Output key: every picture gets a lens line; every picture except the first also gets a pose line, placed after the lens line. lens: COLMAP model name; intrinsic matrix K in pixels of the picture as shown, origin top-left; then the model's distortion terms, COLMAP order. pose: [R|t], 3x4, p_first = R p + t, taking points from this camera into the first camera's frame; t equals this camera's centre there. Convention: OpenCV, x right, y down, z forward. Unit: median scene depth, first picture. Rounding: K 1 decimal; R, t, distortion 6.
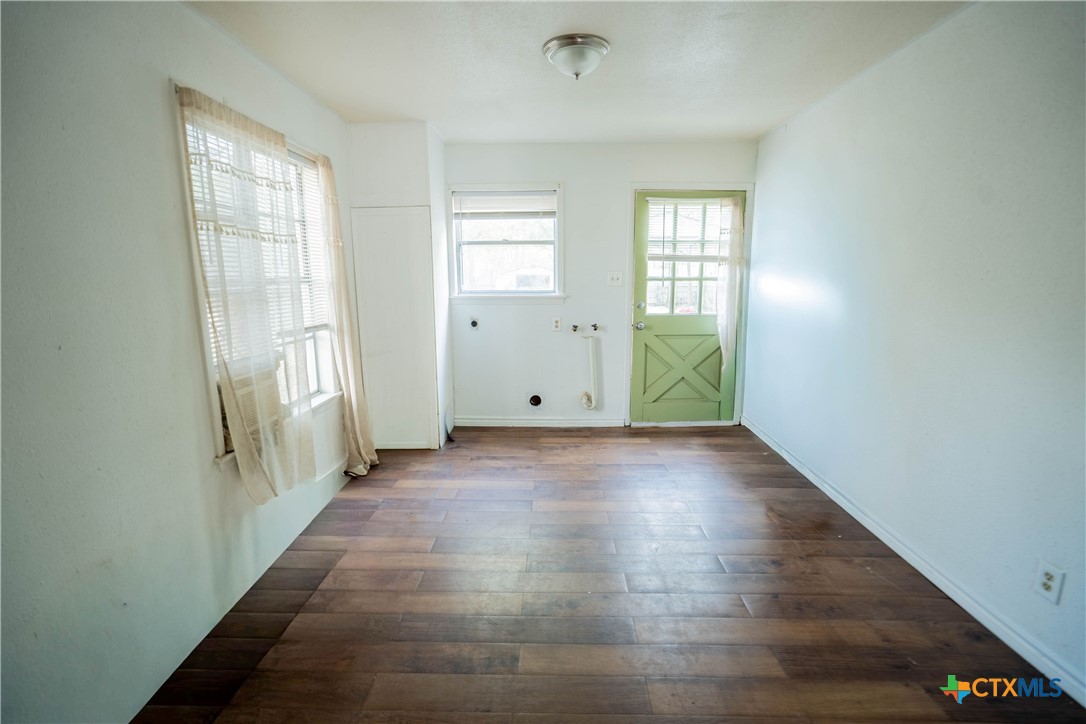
lens RADIAL K [[503.5, 0, 543.0], [0, 503.5, 362.0], [0, 0, 1]] dist [-0.046300, 0.018989]
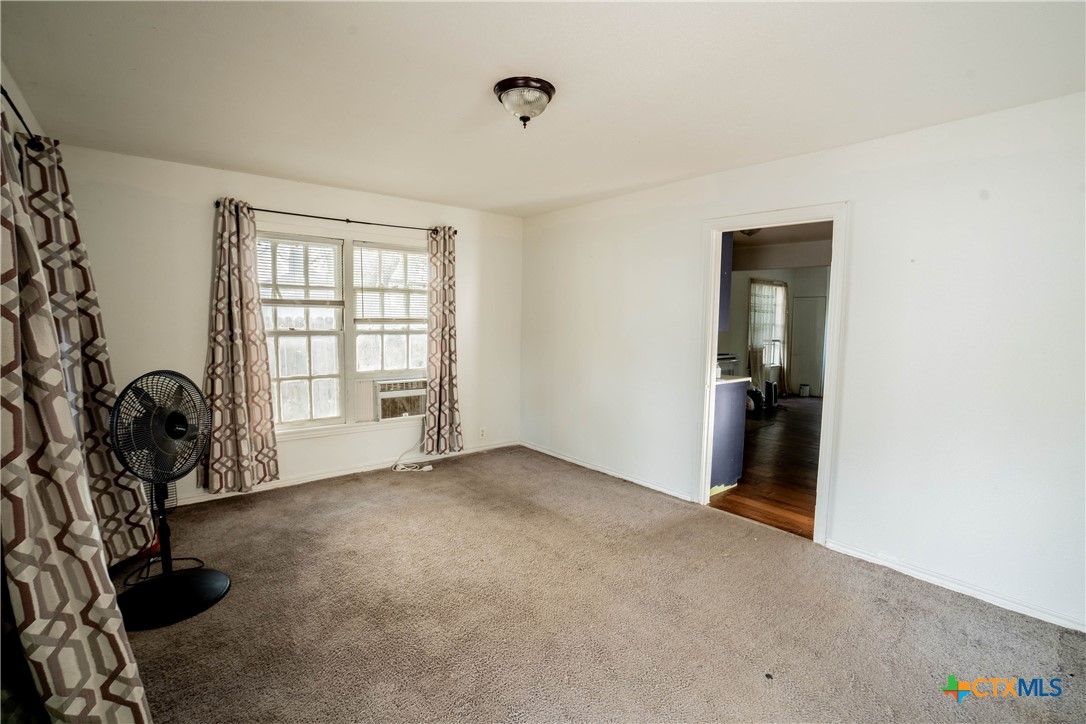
lens RADIAL K [[503.5, 0, 543.0], [0, 503.5, 362.0], [0, 0, 1]] dist [-0.046300, 0.018989]
pose [[0.667617, 0.071037, -0.741108, 0.942260], [-0.138787, 0.989863, -0.030144, 0.384876], [0.731454, 0.122981, 0.670709, -2.251082]]
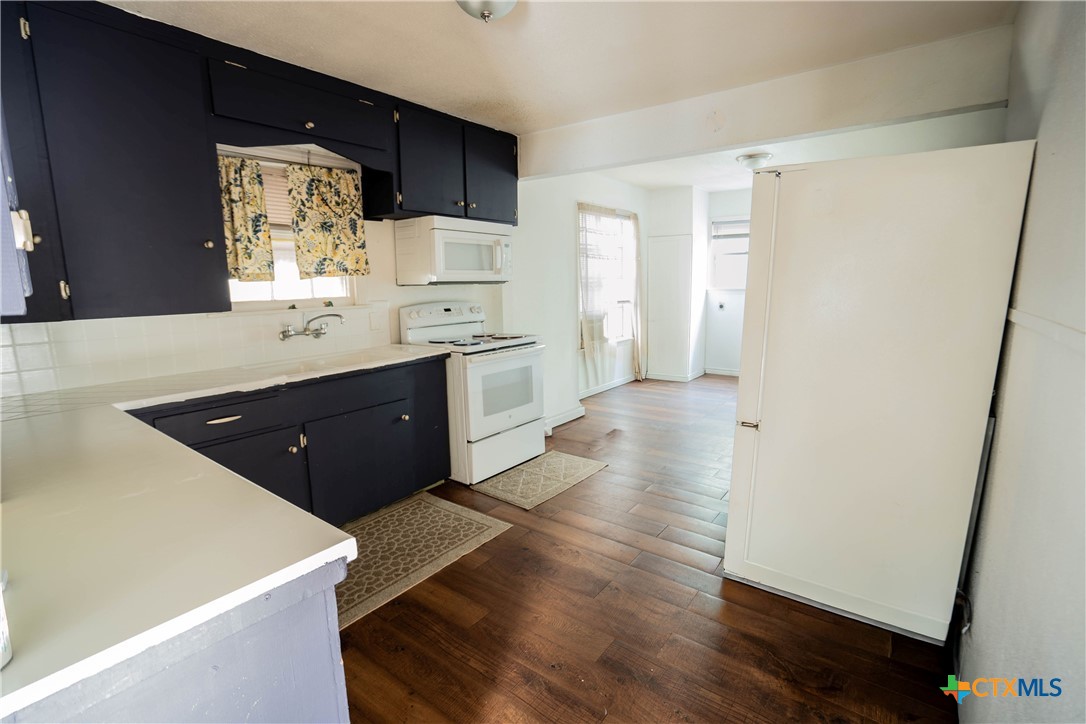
lens RADIAL K [[503.5, 0, 543.0], [0, 503.5, 362.0], [0, 0, 1]] dist [-0.046300, 0.018989]
pose [[0.814382, 0.085849, -0.573944, 0.499584], [-0.087441, 0.995859, 0.024886, 0.164259], [0.573704, 0.029919, 0.818516, -0.896393]]
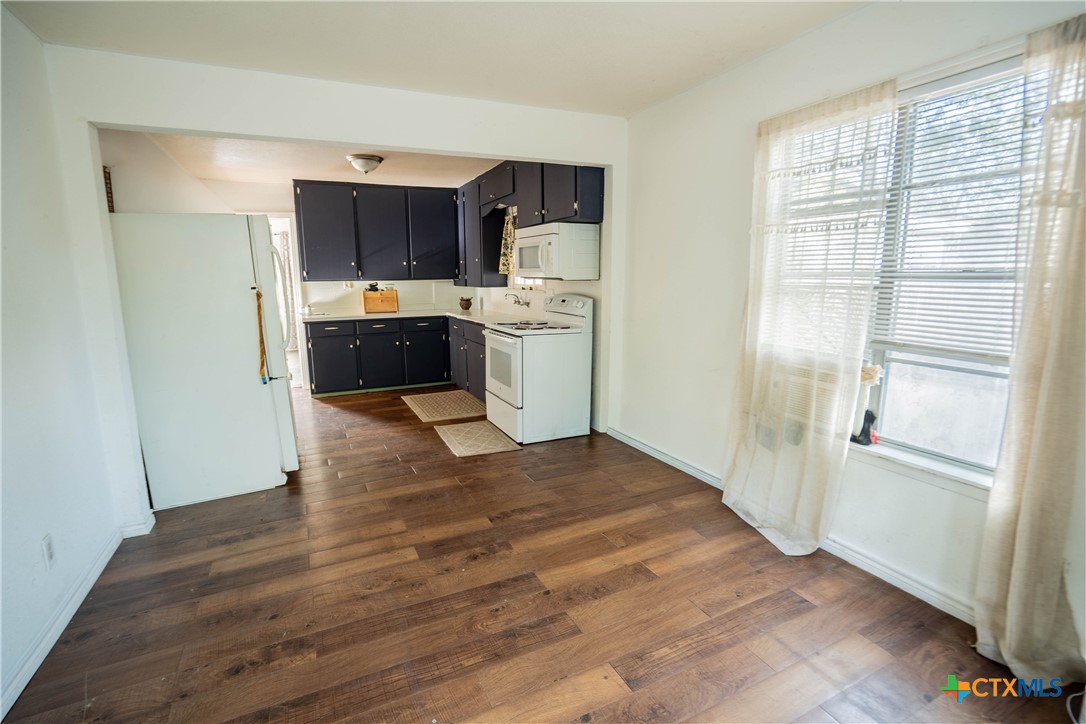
lens RADIAL K [[503.5, 0, 543.0], [0, 503.5, 362.0], [0, 0, 1]] dist [-0.046300, 0.018989]
pose [[-0.888579, 0.091930, -0.449418, 0.294030], [-0.064367, 0.945033, 0.320576, -0.241774], [0.454186, 0.313785, -0.833819, 1.415797]]
